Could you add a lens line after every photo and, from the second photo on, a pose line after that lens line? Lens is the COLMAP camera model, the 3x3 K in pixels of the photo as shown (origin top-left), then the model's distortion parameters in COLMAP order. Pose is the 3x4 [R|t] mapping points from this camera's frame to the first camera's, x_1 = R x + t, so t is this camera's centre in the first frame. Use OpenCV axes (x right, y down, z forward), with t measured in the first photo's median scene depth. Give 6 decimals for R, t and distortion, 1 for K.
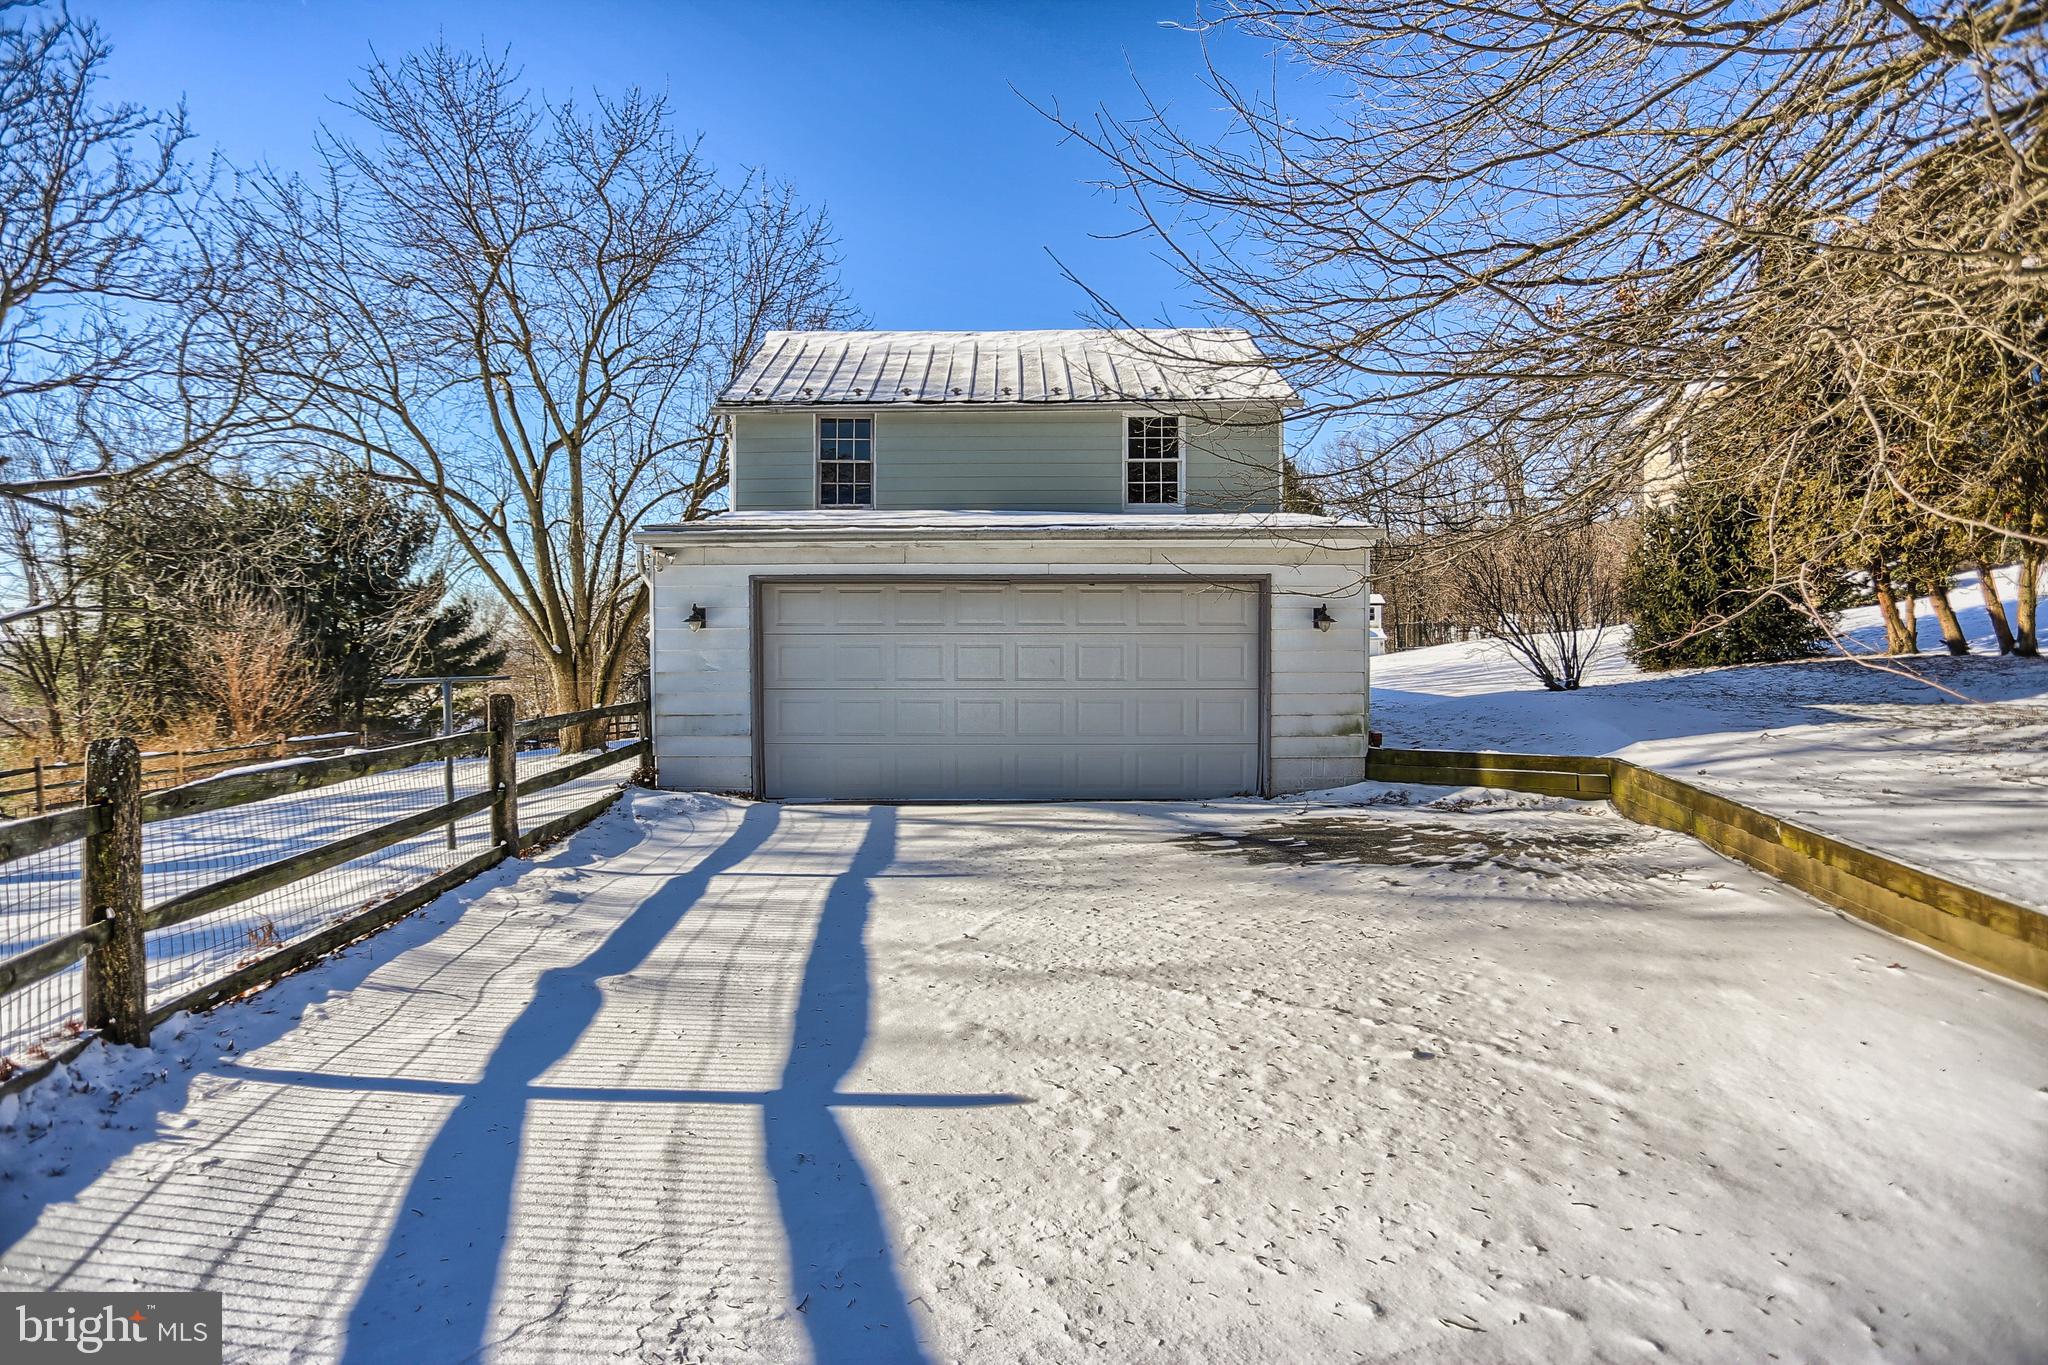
lens RADIAL K [[983.2, 0, 1017.6], [0, 983.2, 678.2], [0, 0, 1]] dist [-0.076841, 0.034031]
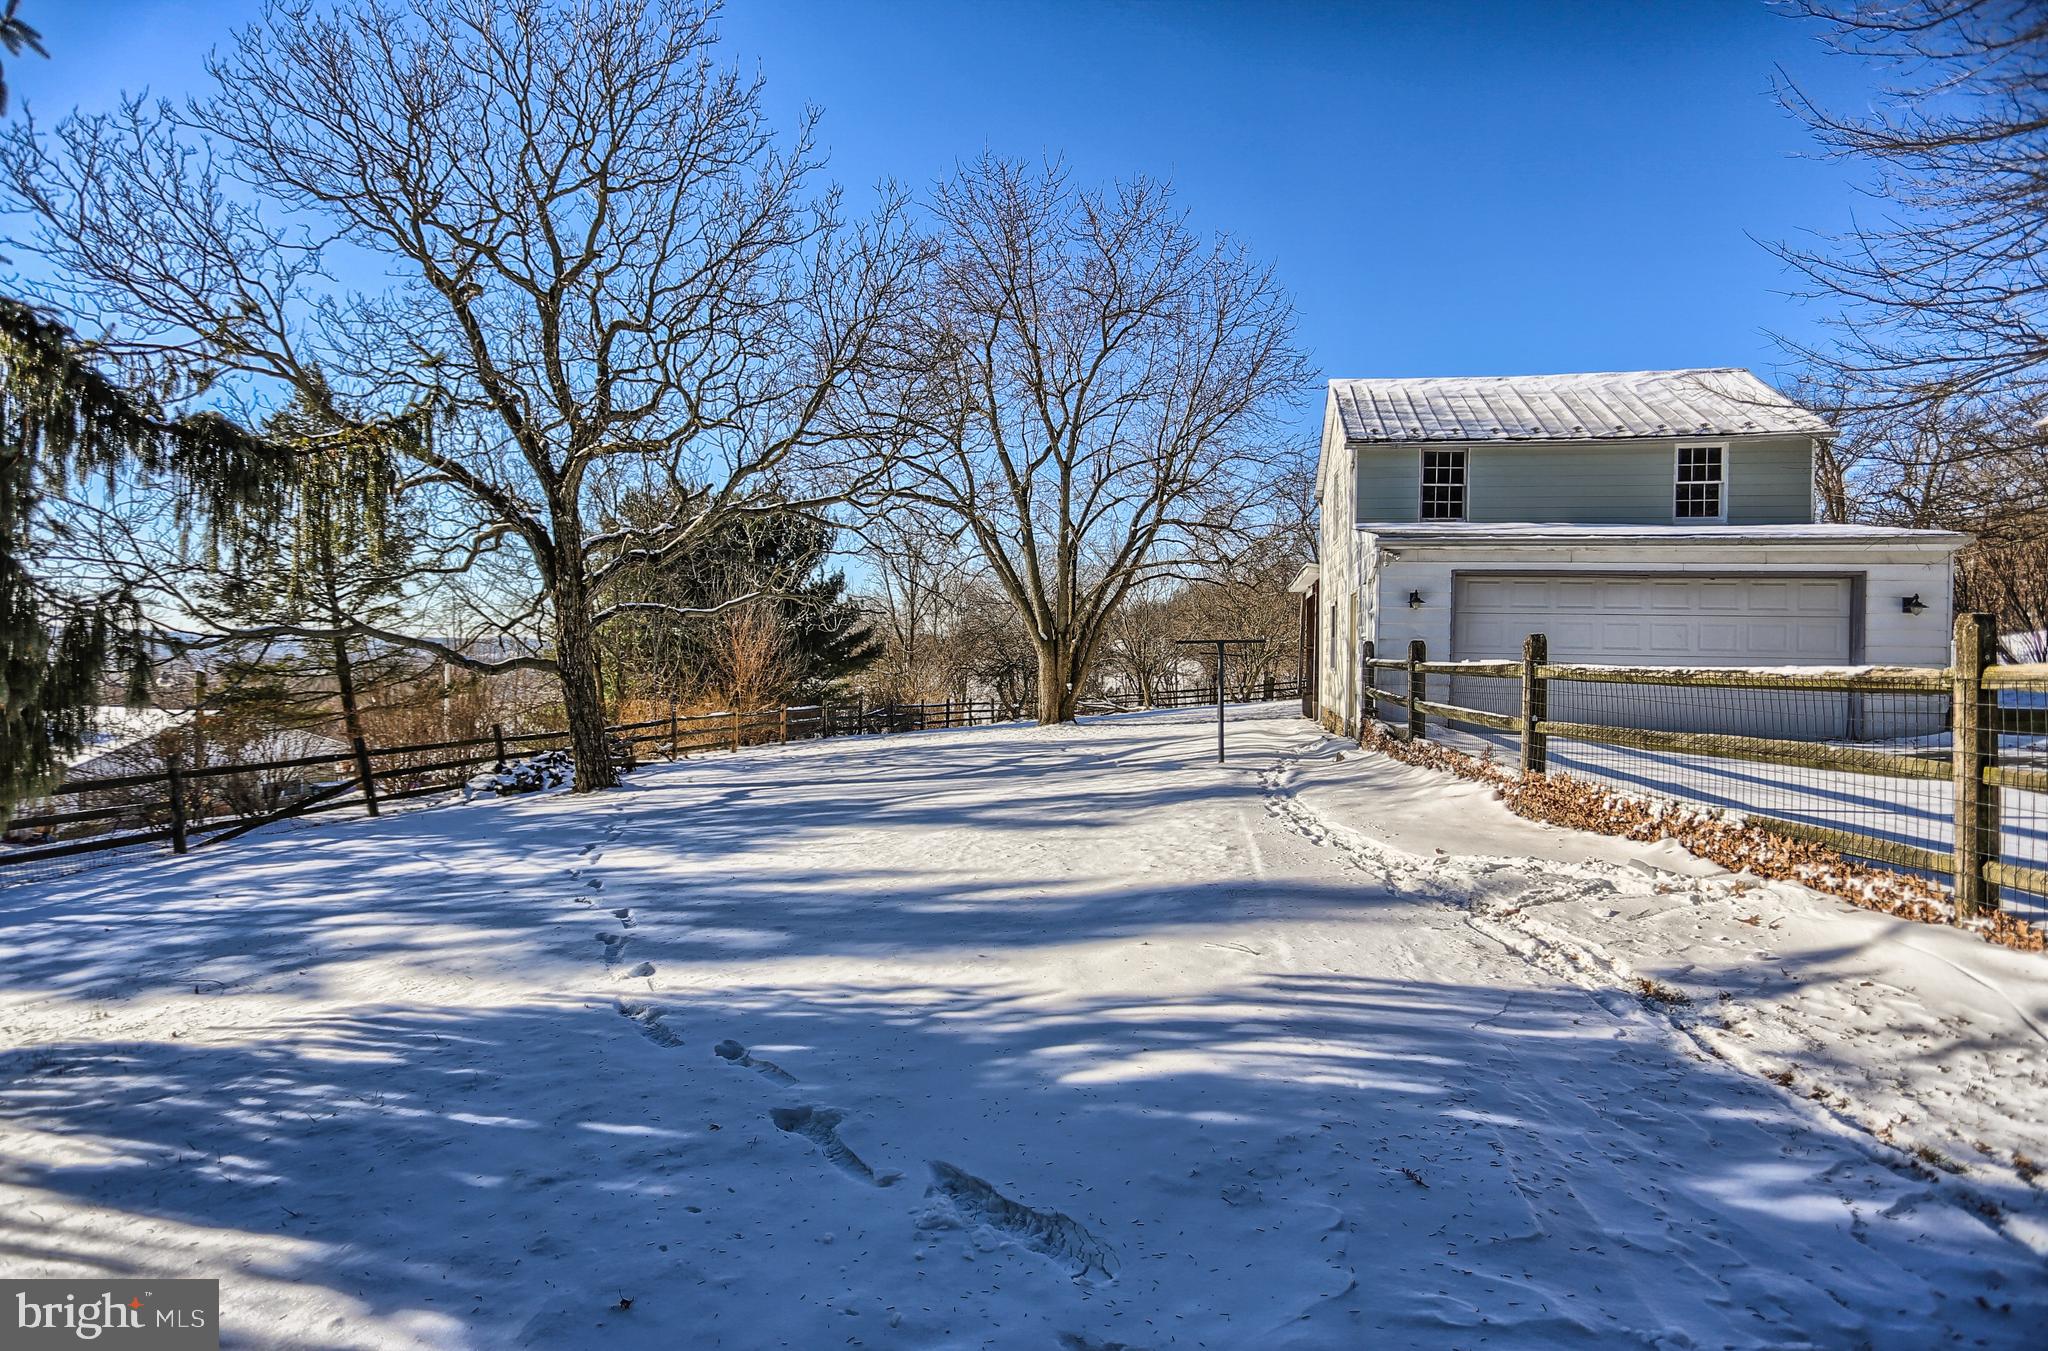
lens RADIAL K [[977.7, 0, 1024.0], [0, 977.7, 675.5], [0, 0, 1]] dist [-0.075728, 0.029664]
pose [[0.979021, 0.021671, -0.202605, -0.461475], [-0.023952, 0.999674, -0.008813, 0.055703], [0.202348, 0.013481, 0.979221, -0.359682]]
